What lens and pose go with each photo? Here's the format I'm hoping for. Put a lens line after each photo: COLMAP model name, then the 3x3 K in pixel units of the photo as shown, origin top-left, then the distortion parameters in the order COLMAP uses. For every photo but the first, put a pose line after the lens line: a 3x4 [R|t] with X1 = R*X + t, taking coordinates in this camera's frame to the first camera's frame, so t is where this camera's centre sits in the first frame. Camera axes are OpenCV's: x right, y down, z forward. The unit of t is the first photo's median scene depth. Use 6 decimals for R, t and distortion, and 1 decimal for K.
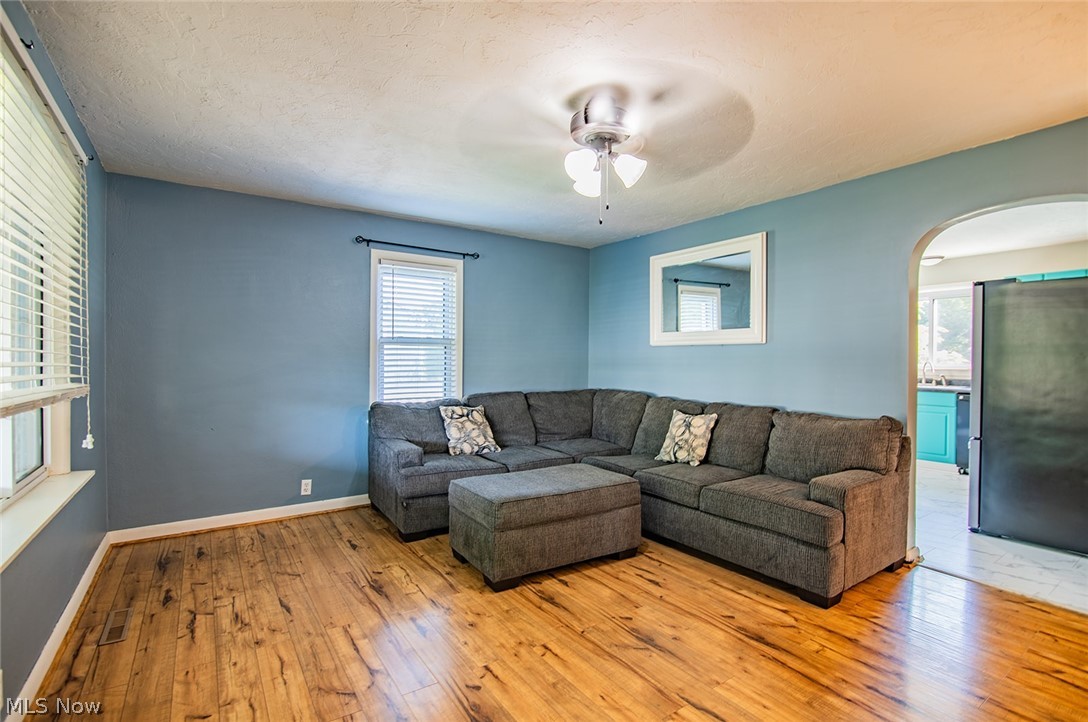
lens RADIAL K [[503.5, 0, 546.8], [0, 503.5, 363.0], [0, 0, 1]] dist [-0.022699, 0.002543]
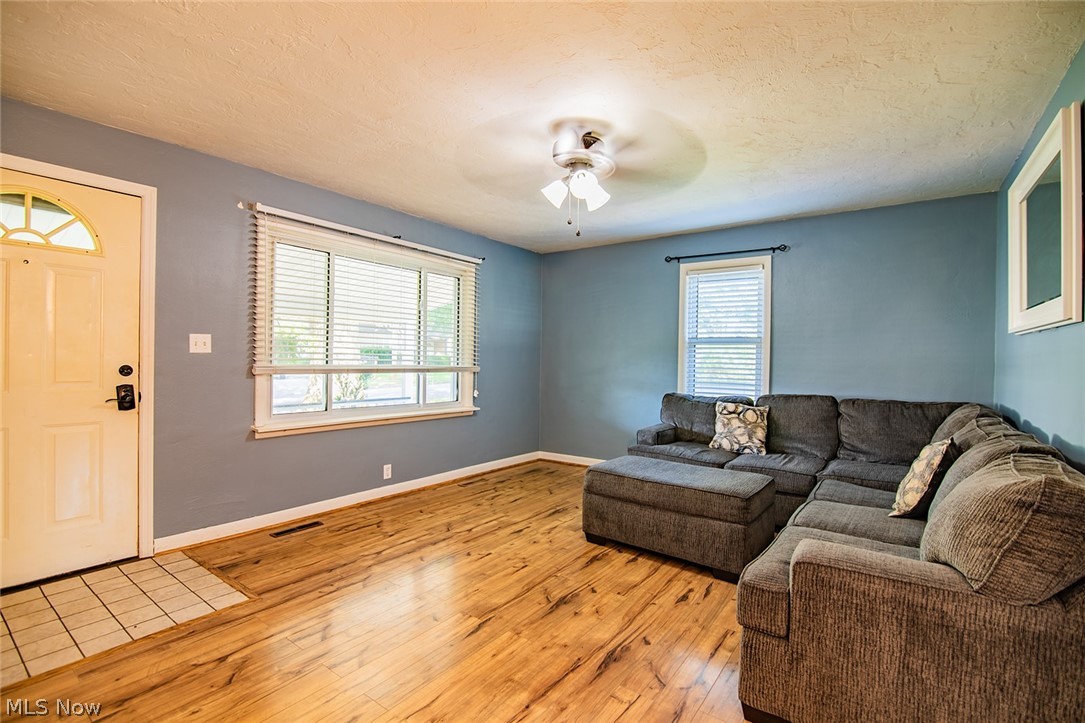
lens RADIAL K [[502.1, 0, 546.0], [0, 502.1, 359.7], [0, 0, 1]] dist [-0.022699, 0.002543]
pose [[0.335115, 0.002775, -0.942173, 0.952402], [-0.019630, 0.999799, -0.004038, 0.013702], [0.941973, 0.019848, 0.335102, 0.441760]]
